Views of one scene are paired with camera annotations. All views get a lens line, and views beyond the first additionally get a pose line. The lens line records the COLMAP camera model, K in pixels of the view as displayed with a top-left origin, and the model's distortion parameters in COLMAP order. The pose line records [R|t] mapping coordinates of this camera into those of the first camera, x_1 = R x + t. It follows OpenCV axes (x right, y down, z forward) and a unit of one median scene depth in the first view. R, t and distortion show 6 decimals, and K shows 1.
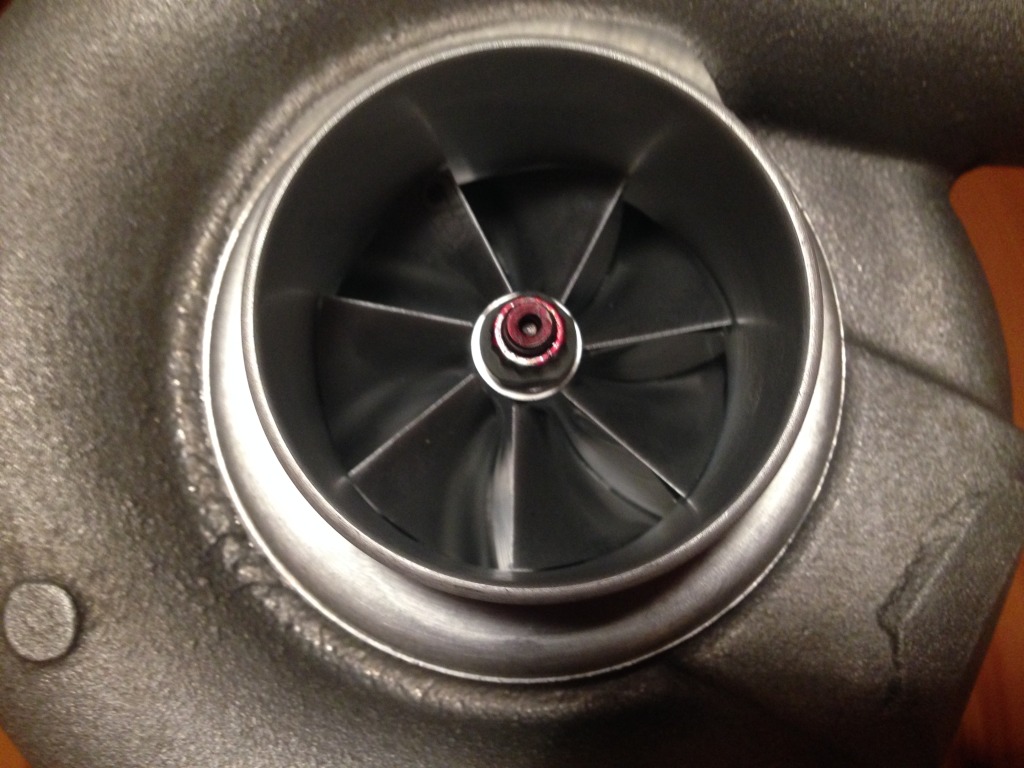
lens RADIAL K [[1085.4, 0, 512.0], [0, 1085.4, 384.0], [0, 0, 1]] dist [0.161928, -0.406913]
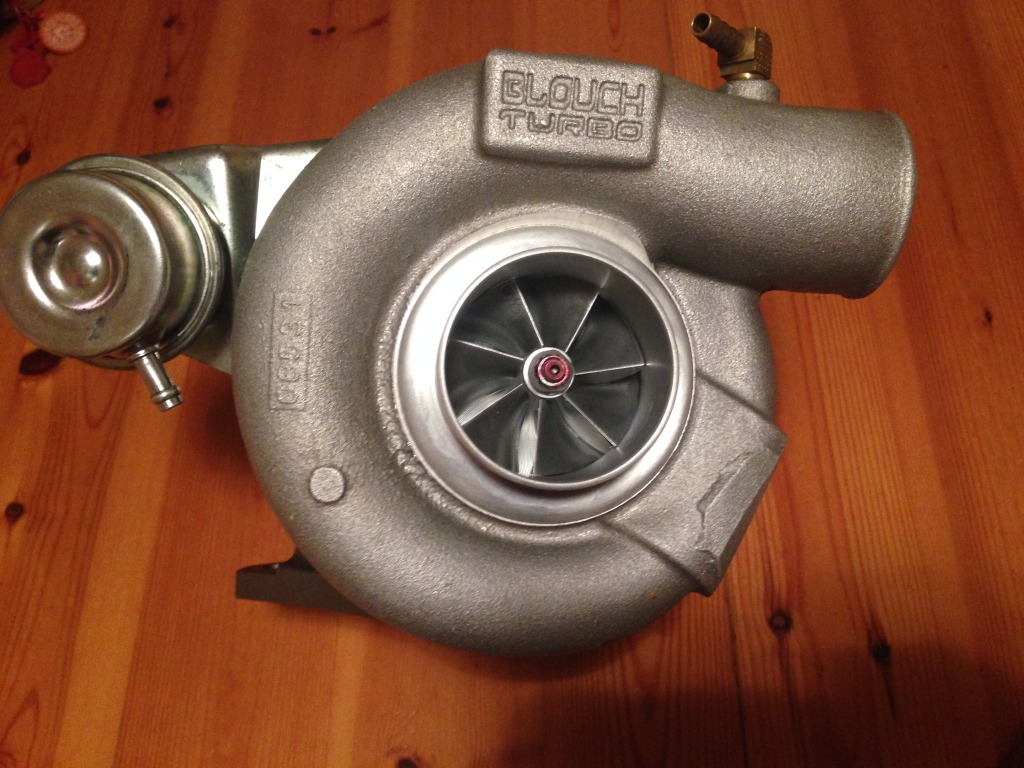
lens RADIAL K [[1085.4, 0, 512.0], [0, 1085.4, 384.0], [0, 0, 1]] dist [0.161928, -0.406913]
pose [[0.995286, 0.066385, 0.070707, -0.203341], [-0.072579, 0.993387, 0.088960, -0.193169], [-0.064333, -0.093673, 0.993522, -1.097967]]
